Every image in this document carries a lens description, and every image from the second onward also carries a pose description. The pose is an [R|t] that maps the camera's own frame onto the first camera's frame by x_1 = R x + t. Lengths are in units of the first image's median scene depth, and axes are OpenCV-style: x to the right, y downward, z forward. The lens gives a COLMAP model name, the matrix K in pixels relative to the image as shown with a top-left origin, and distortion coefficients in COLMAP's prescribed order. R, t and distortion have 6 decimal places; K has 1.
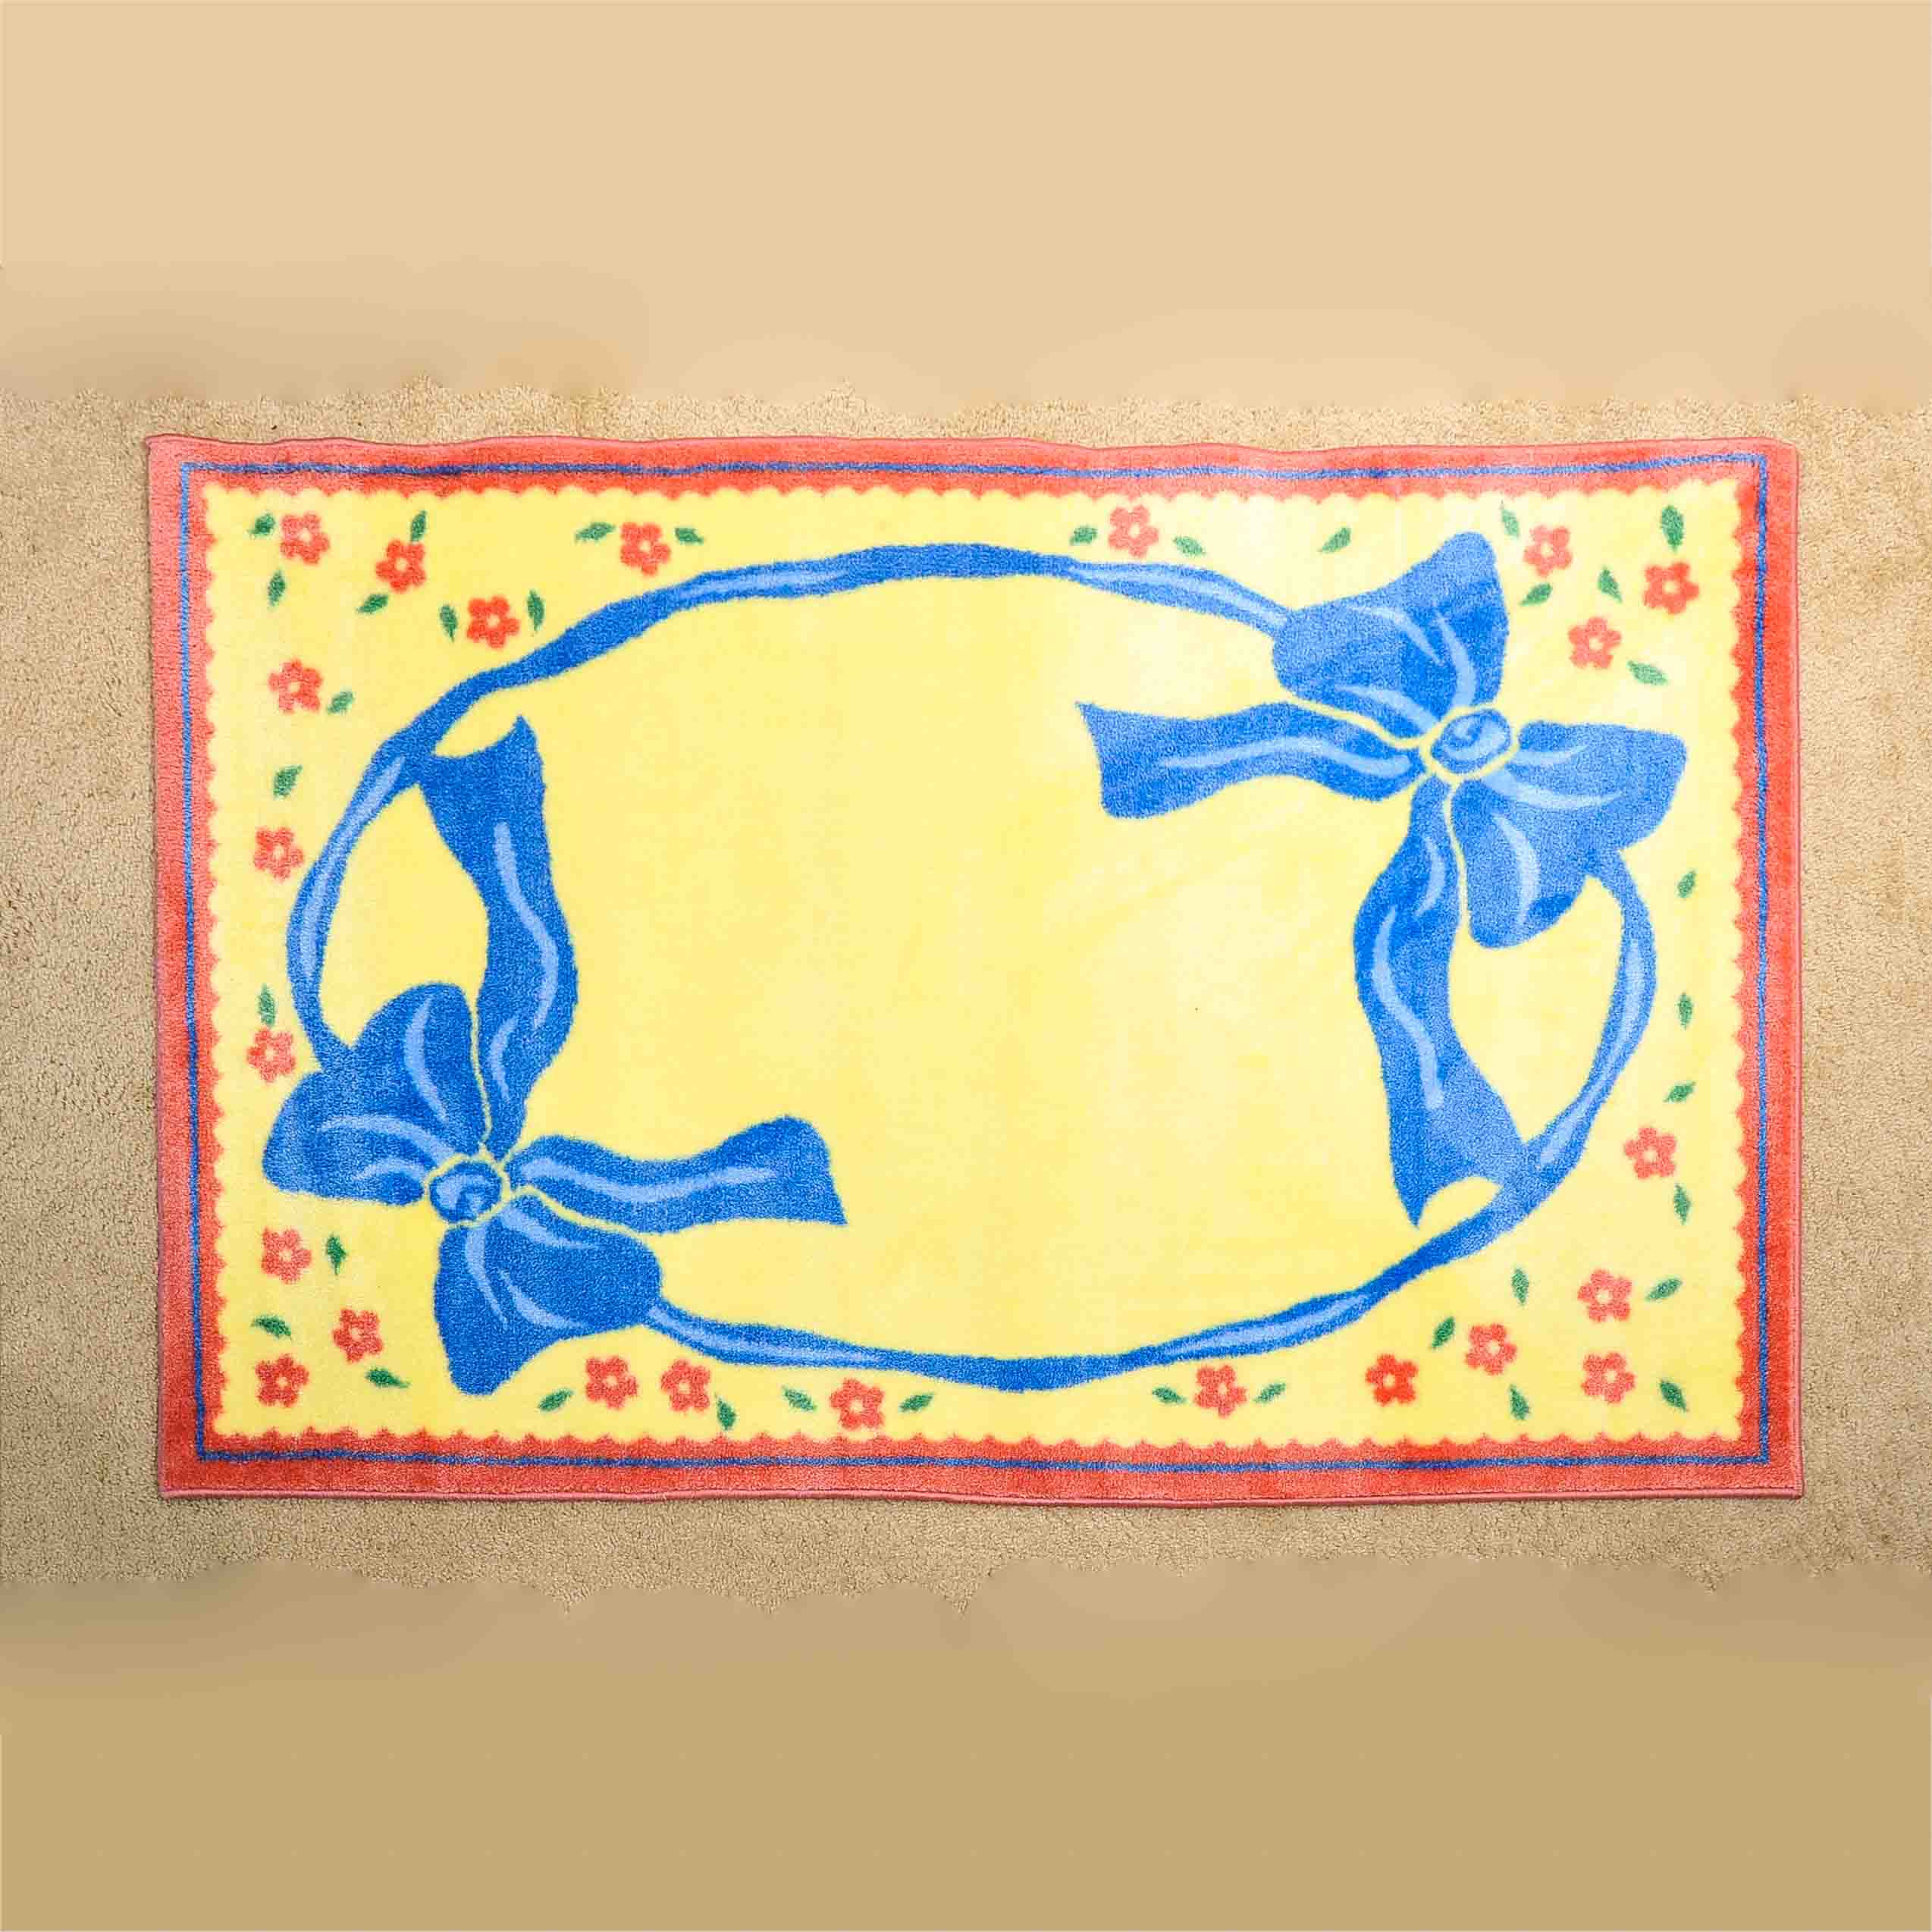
lens RADIAL K [[2598.4, 0, 967.9], [0, 2598.4, 966.8], [0, 0, 1]] dist [0.014625, 0.000000]
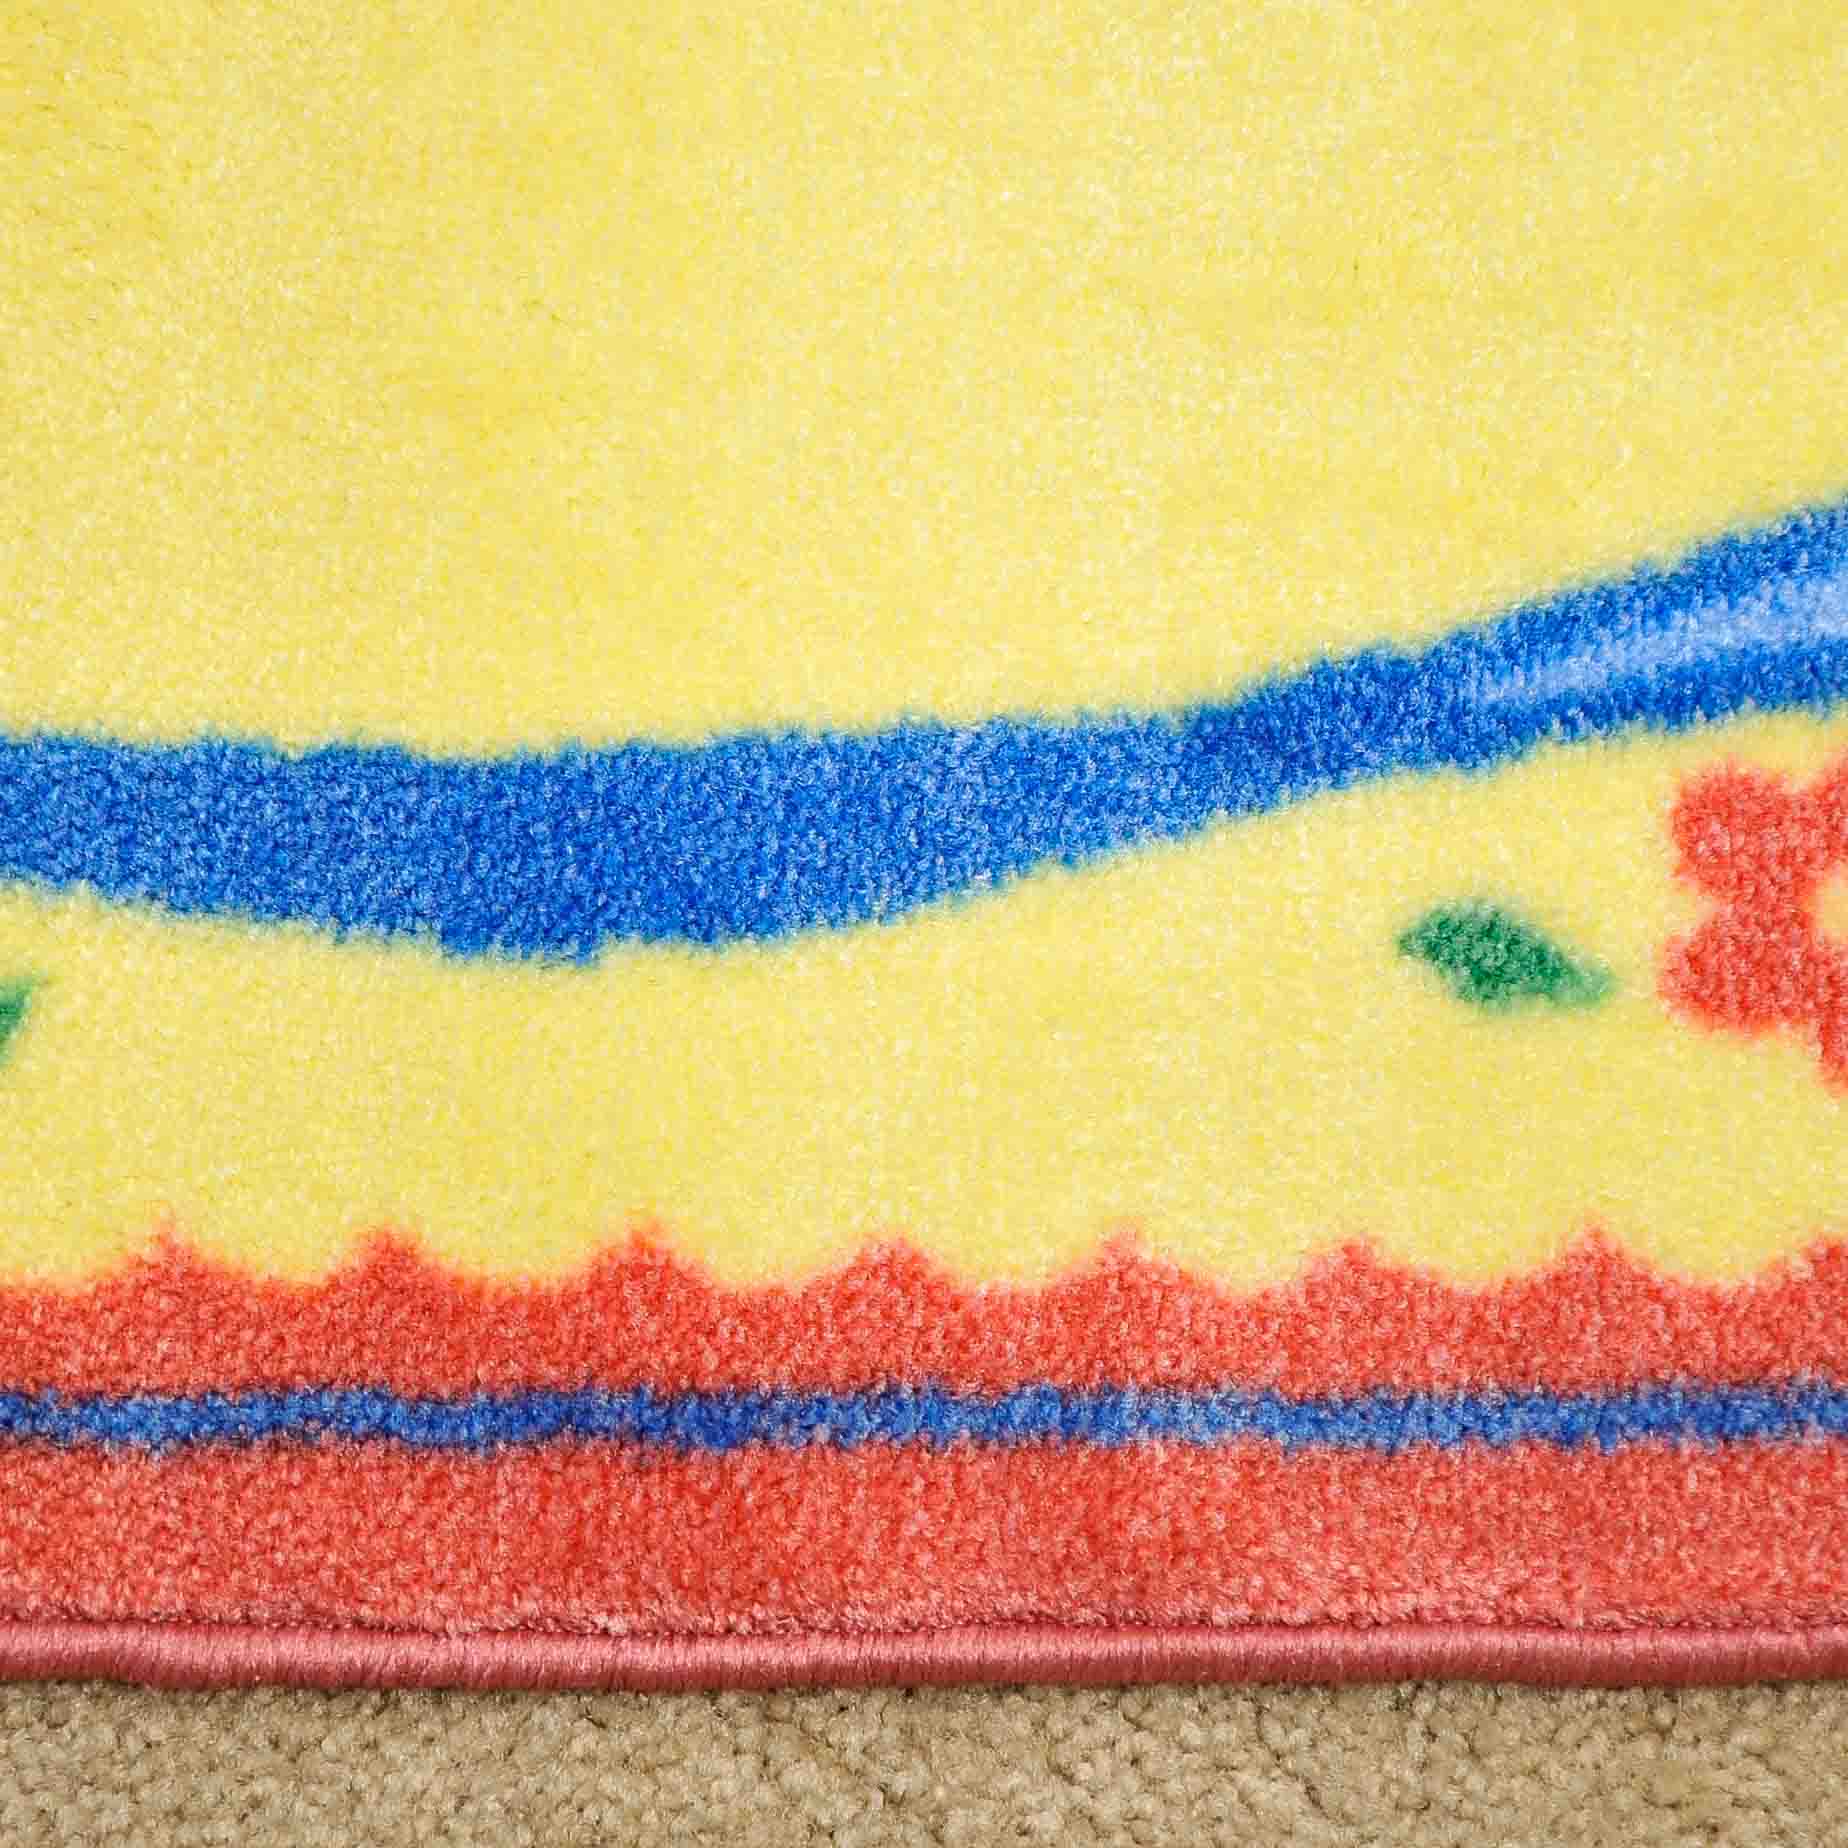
lens RADIAL K [[12084.1, 0, 922.5], [0, 12084.1, 924.0], [0, 0, 1]] dist [1.031833, 0.000000]
pose [[0.998438, -0.027674, 0.048536, 0.005532], [0.018696, 0.984120, 0.176517, 0.031540], [-0.052650, -0.175334, 0.983100, 0.278608]]
